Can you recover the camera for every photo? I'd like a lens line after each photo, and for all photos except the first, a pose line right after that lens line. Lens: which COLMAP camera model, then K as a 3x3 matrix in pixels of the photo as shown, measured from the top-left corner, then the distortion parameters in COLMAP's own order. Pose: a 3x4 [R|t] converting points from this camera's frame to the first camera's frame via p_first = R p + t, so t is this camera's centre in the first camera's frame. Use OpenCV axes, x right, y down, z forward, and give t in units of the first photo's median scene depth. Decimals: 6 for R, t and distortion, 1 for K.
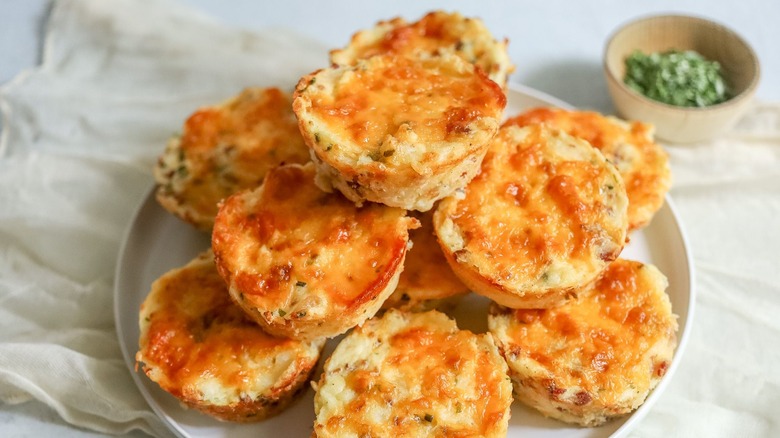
lens RADIAL K [[1295.2, 0, 390.3], [0, 1295.2, 189.9], [0, 0, 1]] dist [-0.142526, 0.092910]
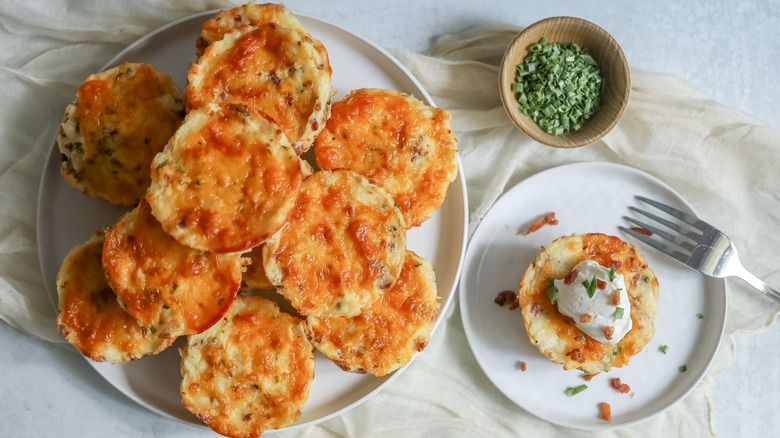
lens RADIAL K [[1295.2, 0, 390.3], [0, 1295.2, 189.9], [0, 0, 1]] dist [-0.142526, 0.092910]
pose [[0.999165, 0.029117, 0.028672, 0.130056], [-0.040483, 0.800978, 0.597323, -0.868967], [-0.005574, -0.597985, 0.801488, -0.059706]]
